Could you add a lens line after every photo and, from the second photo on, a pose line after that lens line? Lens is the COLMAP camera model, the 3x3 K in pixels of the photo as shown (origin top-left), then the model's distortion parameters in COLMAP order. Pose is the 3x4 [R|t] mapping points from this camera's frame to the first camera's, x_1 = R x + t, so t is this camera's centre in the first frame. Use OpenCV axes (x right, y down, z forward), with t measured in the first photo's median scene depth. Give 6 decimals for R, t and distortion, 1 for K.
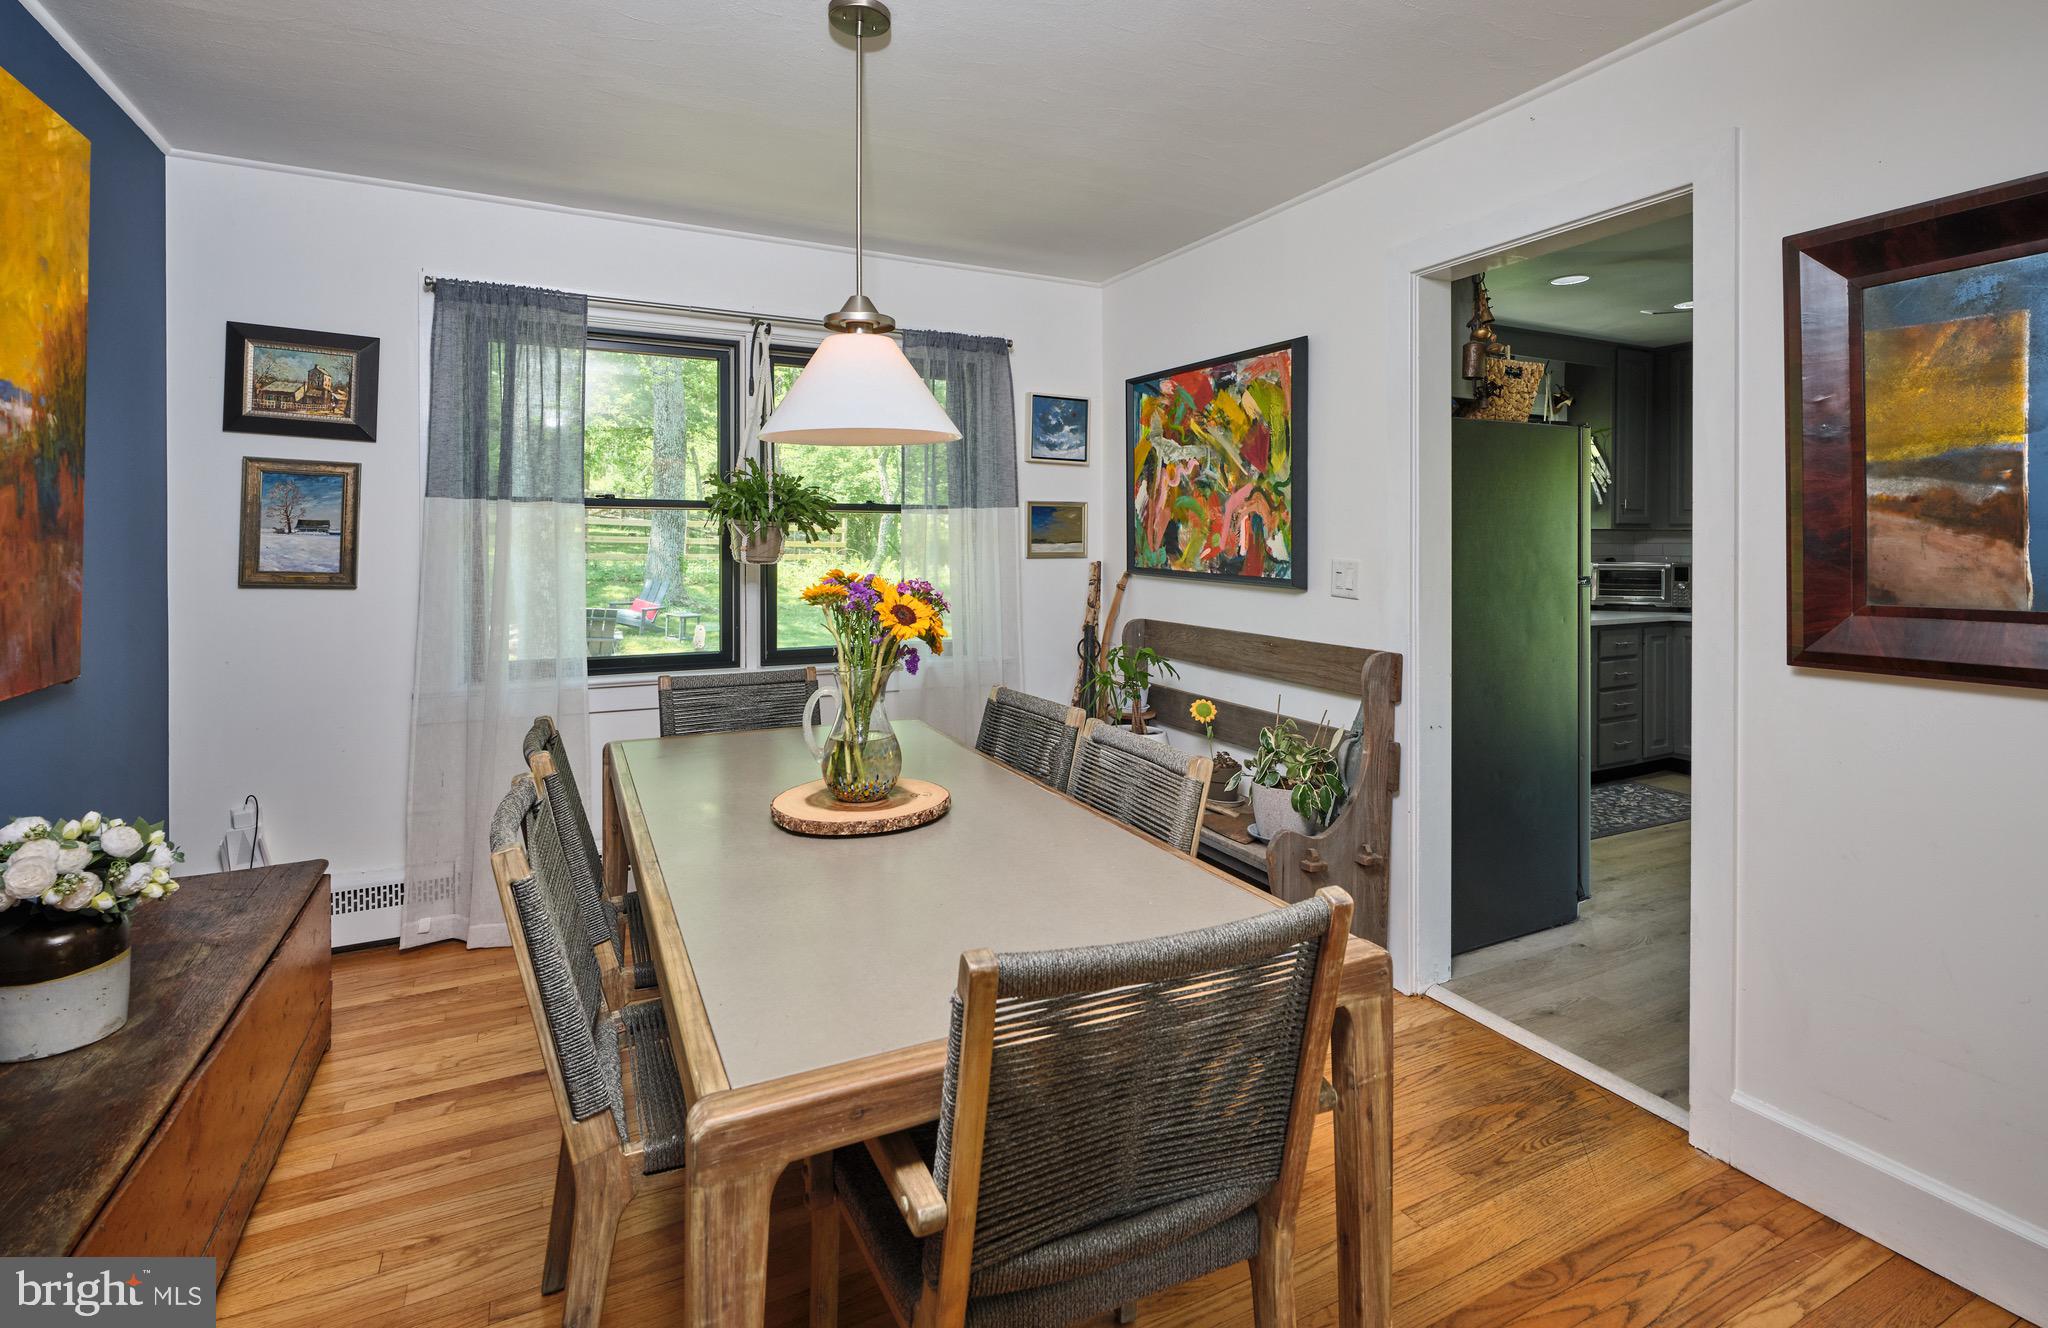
lens RADIAL K [[991.0, 0, 1090.5], [0, 991.0, 551.5], [0, 0, 1]] dist [-0.002415, -0.000286]
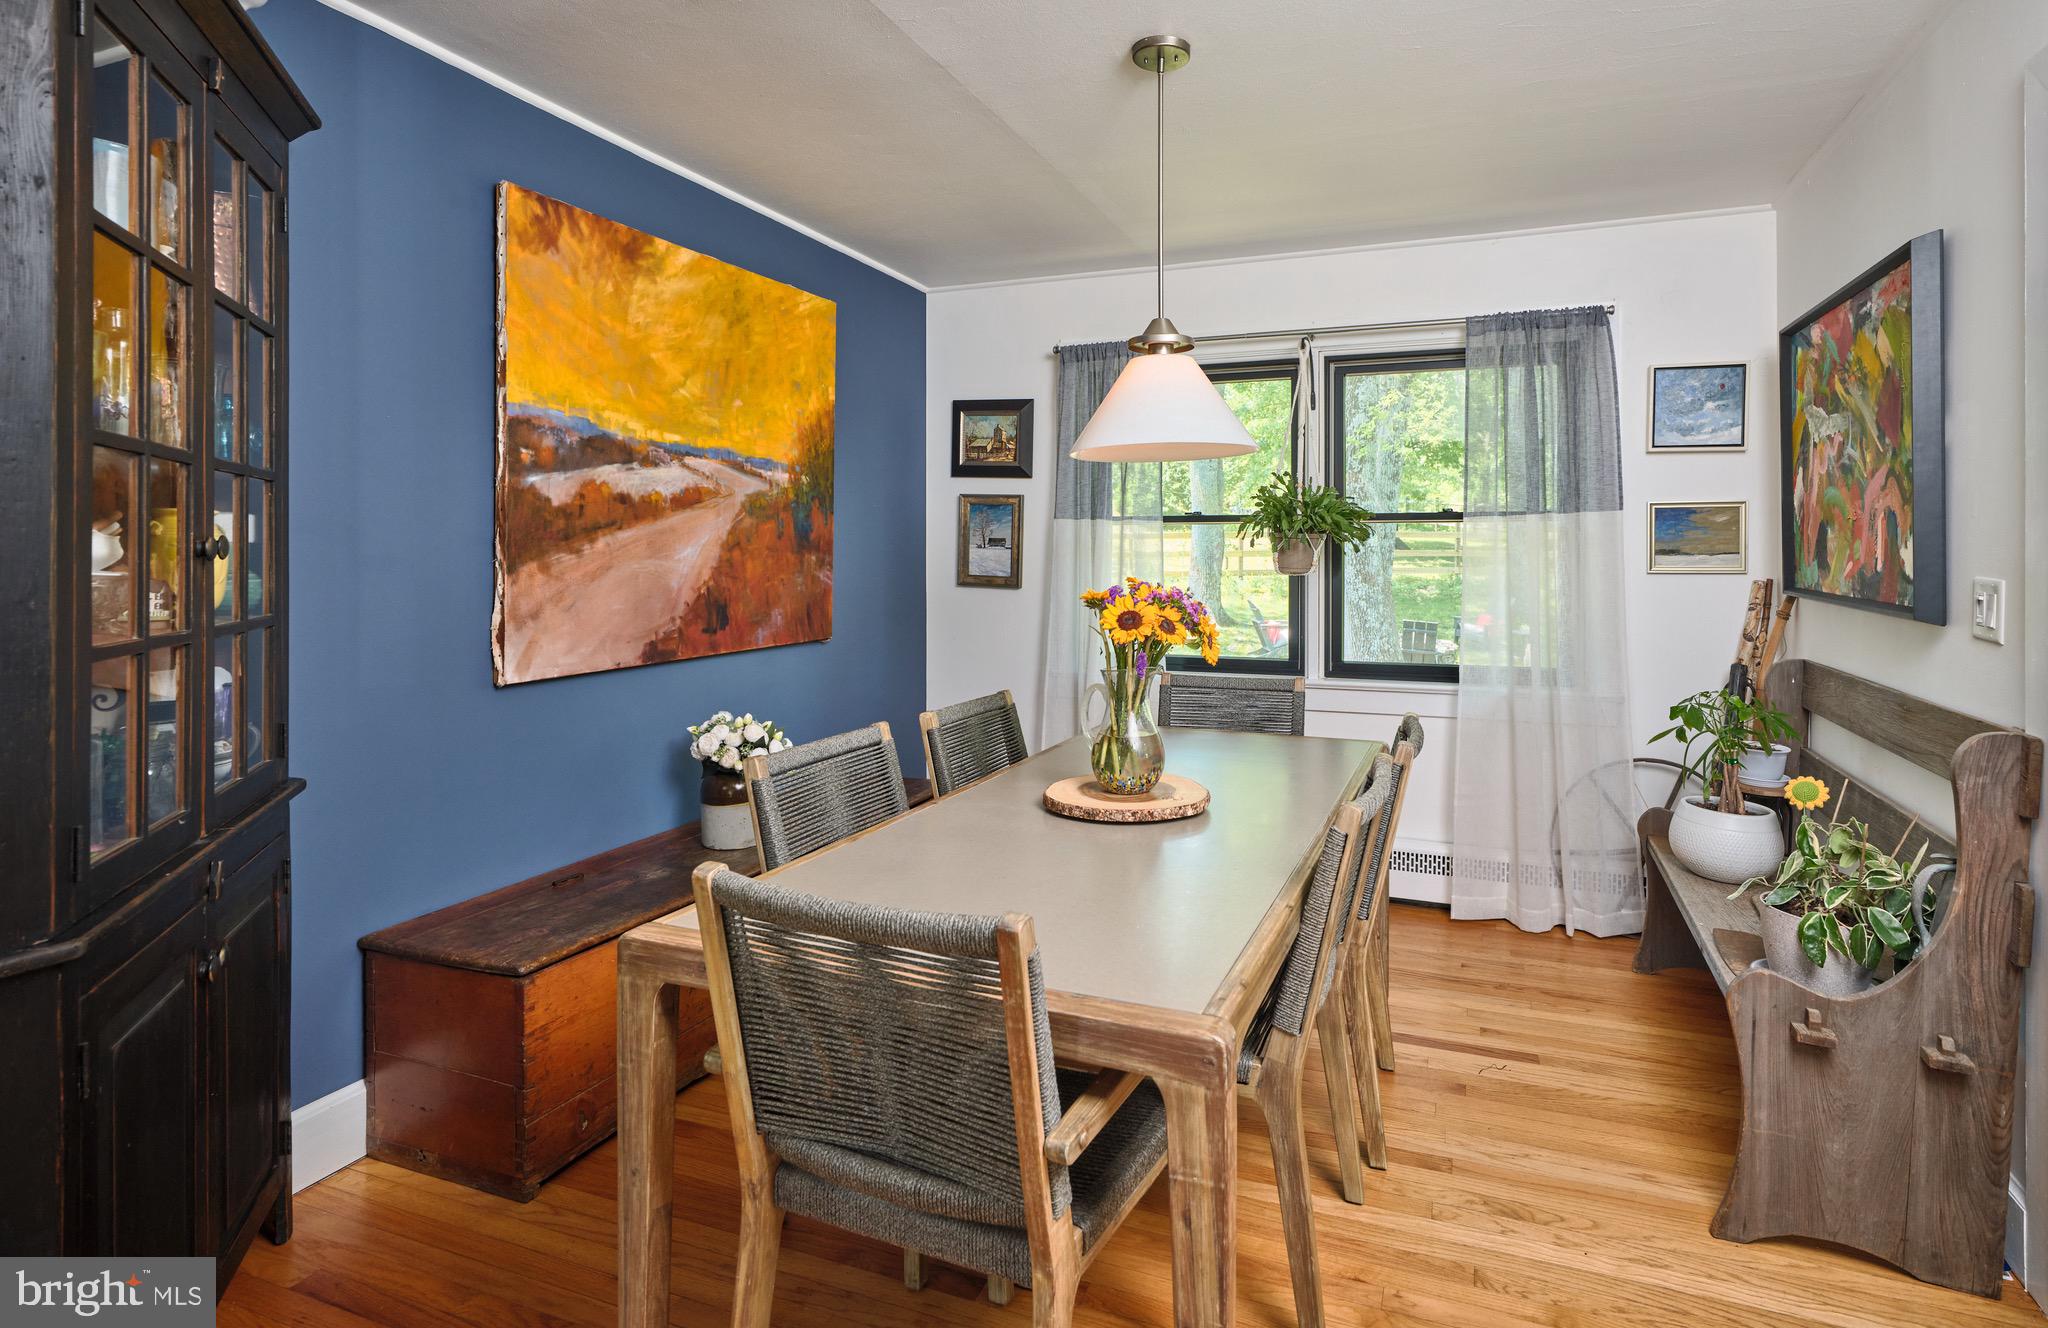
lens RADIAL K [[1047.3, 0, 1085.3], [0, 1047.3, 563.4], [0, 0, 1]] dist [-0.003366, -0.000173]
pose [[0.652293, 0.004859, -0.757951, 0.392557], [-0.006882, 0.999976, 0.000487, 0.001705], [0.757936, 0.004899, 0.652311, 0.149363]]
